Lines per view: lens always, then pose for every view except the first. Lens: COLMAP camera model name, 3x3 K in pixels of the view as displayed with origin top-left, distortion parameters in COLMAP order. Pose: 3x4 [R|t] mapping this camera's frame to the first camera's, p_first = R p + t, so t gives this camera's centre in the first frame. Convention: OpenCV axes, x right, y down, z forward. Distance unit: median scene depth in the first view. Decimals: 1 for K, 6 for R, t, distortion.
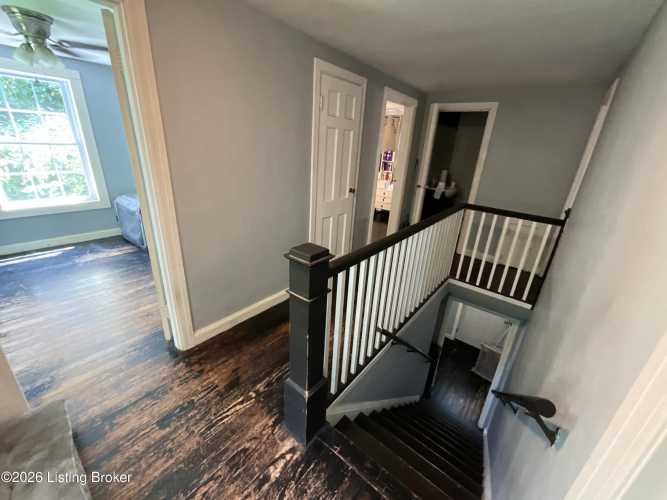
lens RADIAL K [[271.4, 0, 333.9], [0, 271.4, 248.7], [0, 0, 1]] dist [-0.001525, -0.000223]
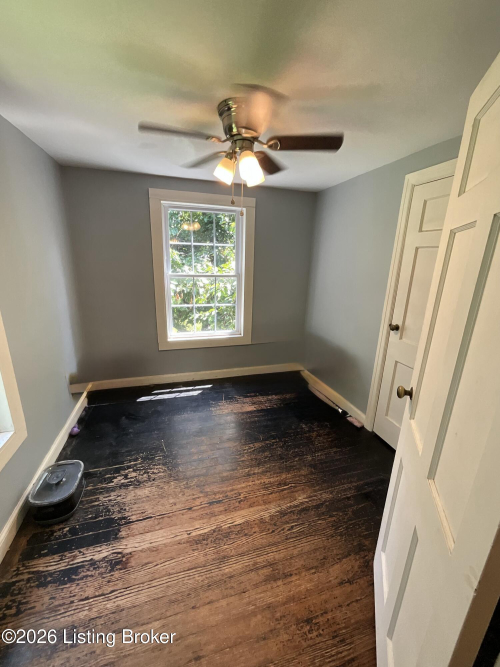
lens RADIAL K [[271.4, 0, 250.4], [0, 271.4, 332.1], [0, 0, 1]] dist [-0.001525, -0.000223]
pose [[0.820661, 0.125646, -0.557431, -0.379067], [-0.191580, 0.979564, -0.061253, -0.152577], [0.538343, 0.157061, 0.827961, 0.296745]]
